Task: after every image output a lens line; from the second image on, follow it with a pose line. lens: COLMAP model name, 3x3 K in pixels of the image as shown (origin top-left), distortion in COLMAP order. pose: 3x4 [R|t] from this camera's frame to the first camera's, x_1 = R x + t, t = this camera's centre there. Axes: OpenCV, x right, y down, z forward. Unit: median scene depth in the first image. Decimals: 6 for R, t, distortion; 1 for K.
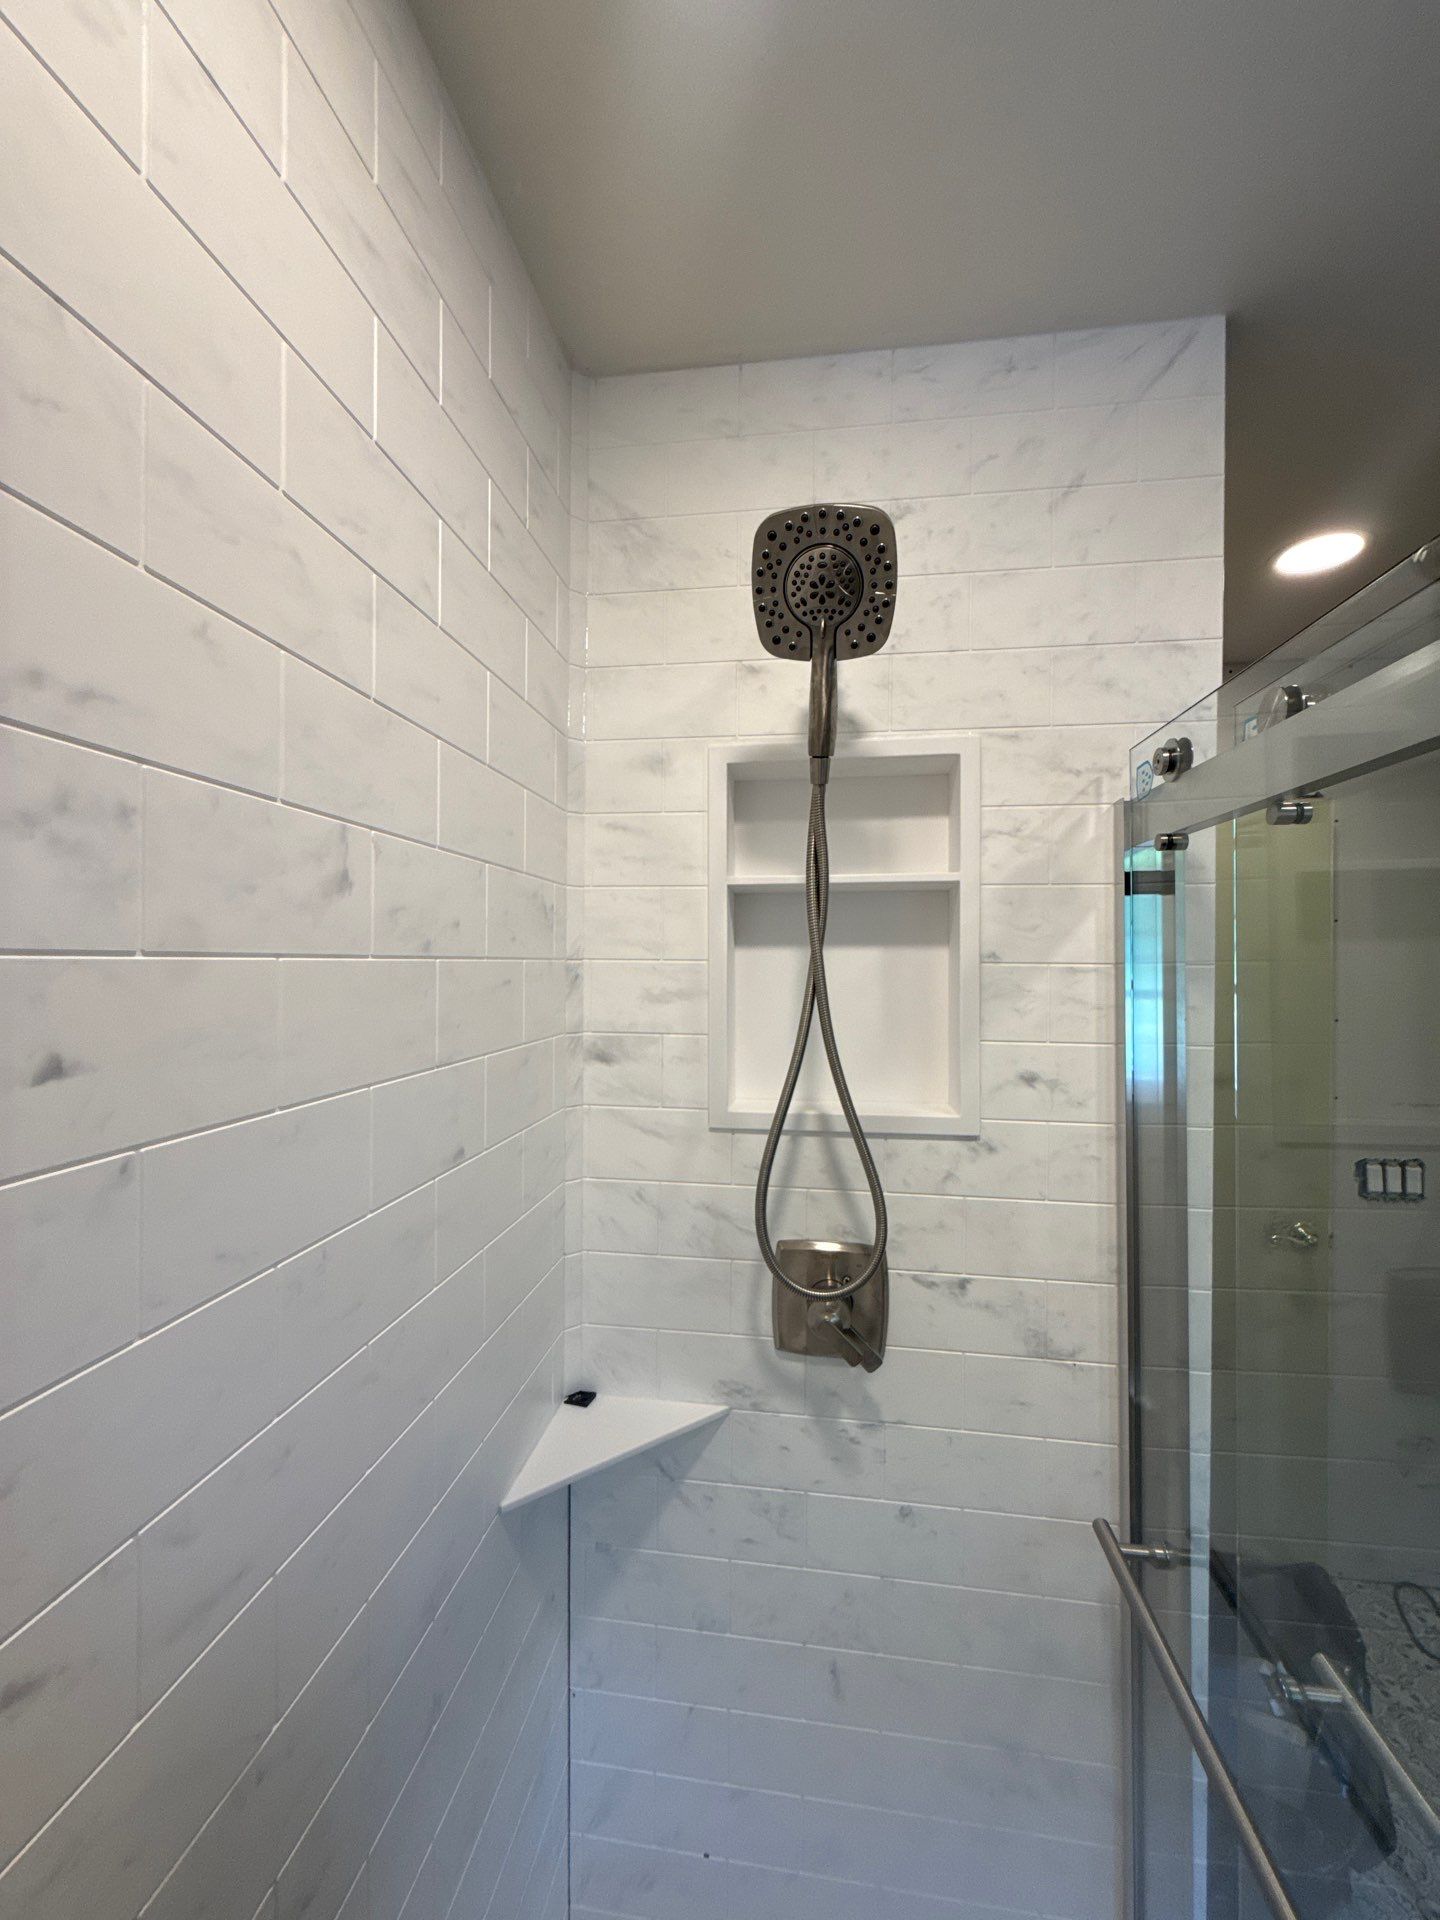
lens RADIAL K [[759.3, 0, 717.4], [0, 759.3, 961.1], [0, 0, 1]] dist [0.000131, 0.000010]
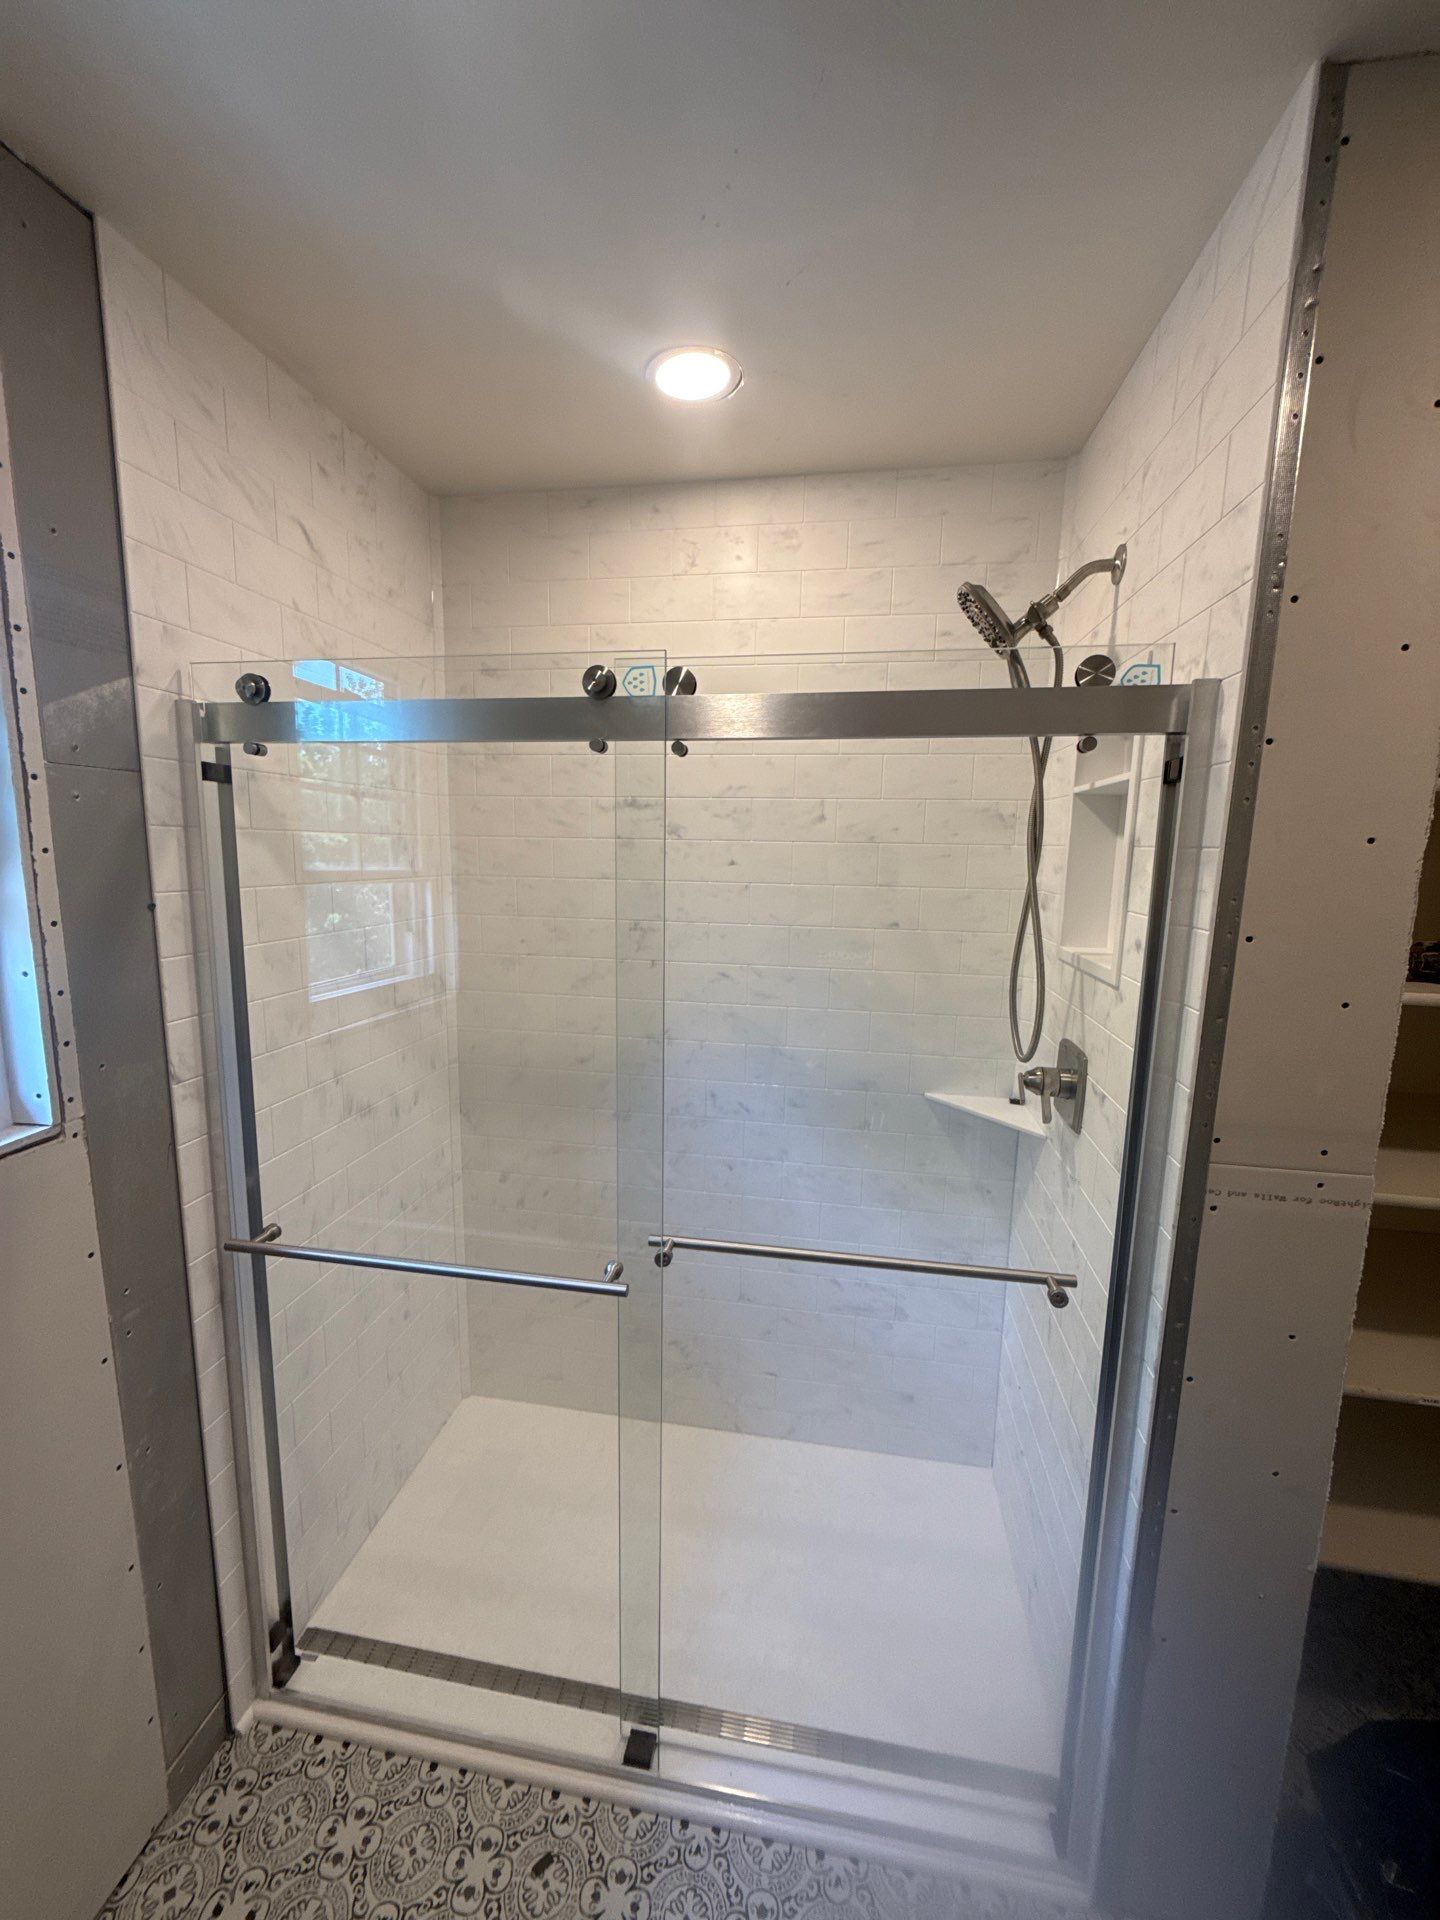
lens RADIAL K [[759.3, 0, 718.5], [0, 759.3, 960.4], [0, 0, 1]] dist [0.000131, 0.000010]
pose [[-0.026071, 0.147478, -0.988722, 2.845892], [-0.016609, 0.988857, 0.147936, 0.021865], [0.999522, 0.020279, -0.023331, 0.671315]]
